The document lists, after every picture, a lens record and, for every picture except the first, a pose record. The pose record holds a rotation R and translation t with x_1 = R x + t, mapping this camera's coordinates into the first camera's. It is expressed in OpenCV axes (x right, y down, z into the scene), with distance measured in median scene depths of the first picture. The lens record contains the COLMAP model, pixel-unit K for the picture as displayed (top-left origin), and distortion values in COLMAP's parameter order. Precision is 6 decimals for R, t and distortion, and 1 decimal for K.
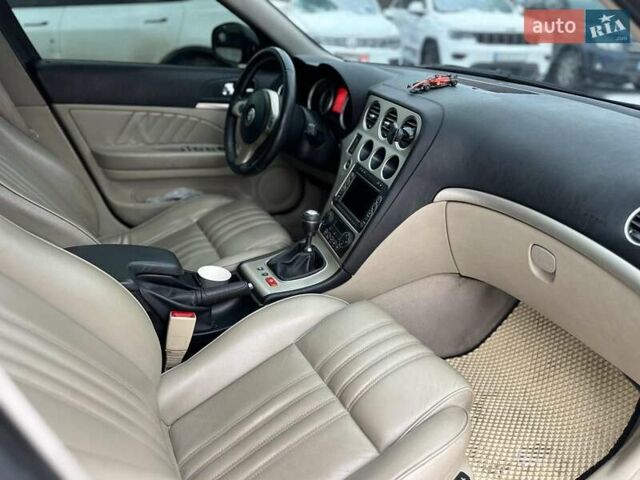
lens RADIAL K [[460.6, 0, 322.9], [0, 460.6, 244.4], [0, 0, 1]] dist [0.030315, -0.037467]
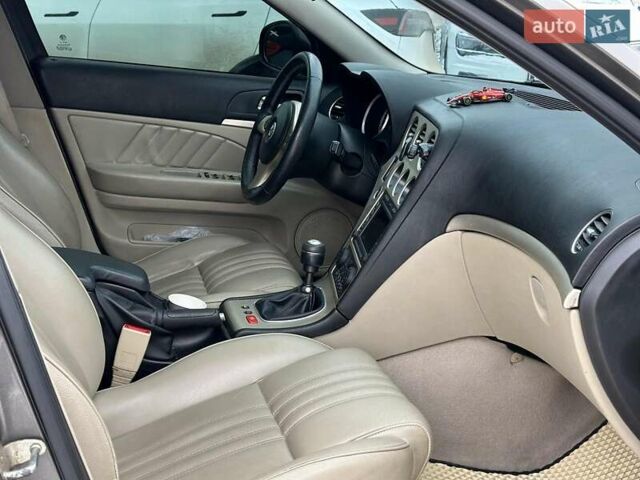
lens RADIAL K [[901.4, 0, 318.7], [0, 901.4, 238.5], [0, 0, 1]] dist [0.112181, 0.000000]
pose [[0.968688, 0.071774, -0.237679, 0.323187], [-0.118680, 0.974711, -0.189352, 0.200426], [0.218078, 0.211631, 0.952709, -0.459367]]
